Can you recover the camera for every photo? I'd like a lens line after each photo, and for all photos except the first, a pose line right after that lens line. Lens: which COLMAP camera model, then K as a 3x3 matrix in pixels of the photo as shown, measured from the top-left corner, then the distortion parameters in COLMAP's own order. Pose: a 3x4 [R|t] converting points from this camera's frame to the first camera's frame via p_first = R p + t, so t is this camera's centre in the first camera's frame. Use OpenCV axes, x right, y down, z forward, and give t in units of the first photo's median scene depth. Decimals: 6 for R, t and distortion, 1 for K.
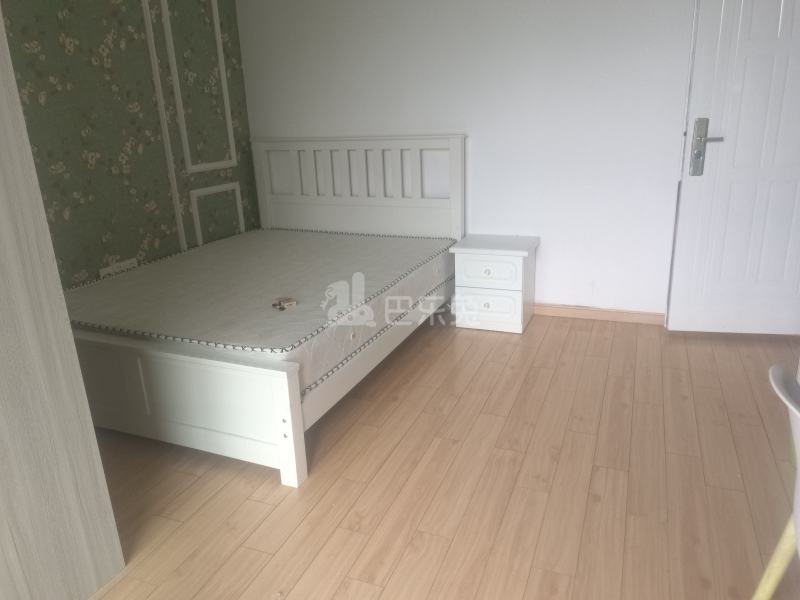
lens RADIAL K [[587.9, 0, 406.4], [0, 587.9, 299.0], [0, 0, 1]] dist [0.015578, -0.037431]
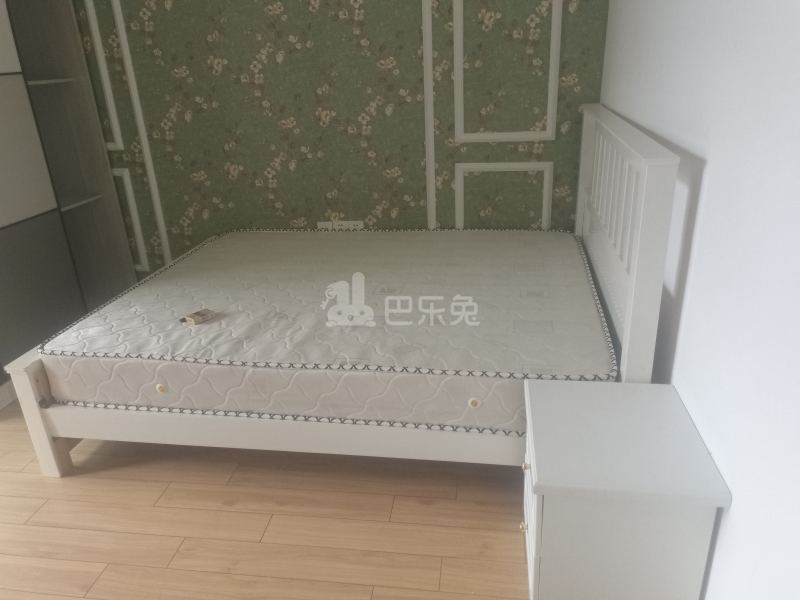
lens RADIAL K [[587.9, 0, 401.0], [0, 587.9, 298.6], [0, 0, 1]] dist [0.015578, -0.037431]
pose [[0.240941, 0.395667, -0.886225, 0.444313], [-0.265935, 0.905093, 0.331790, -0.275202], [0.933395, 0.155736, 0.323296, 0.709721]]
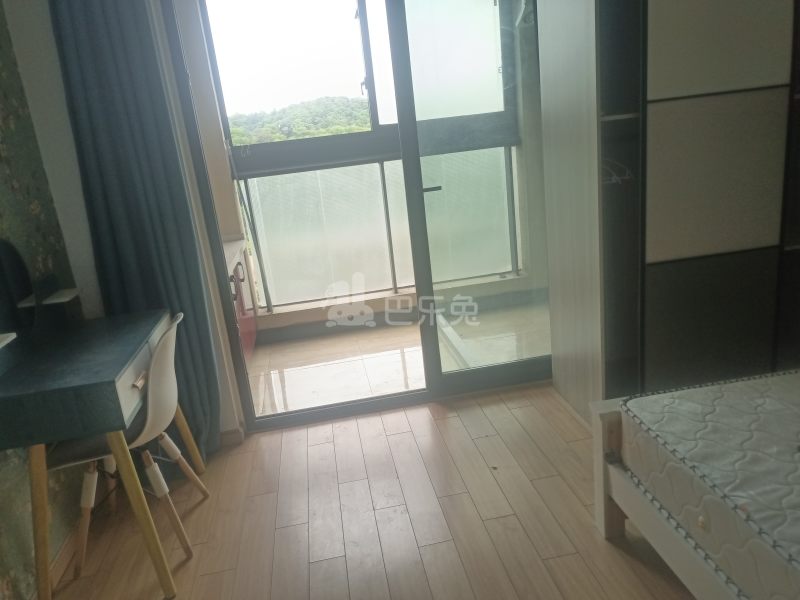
lens RADIAL K [[587.9, 0, 399.7], [0, 587.9, 299.6], [0, 0, 1]] dist [0.015578, -0.037431]
pose [[-0.851862, 0.264224, -0.452236, 0.303551], [-0.015978, 0.849918, 0.526673, -0.285654], [0.523523, 0.455878, -0.719791, 0.774686]]
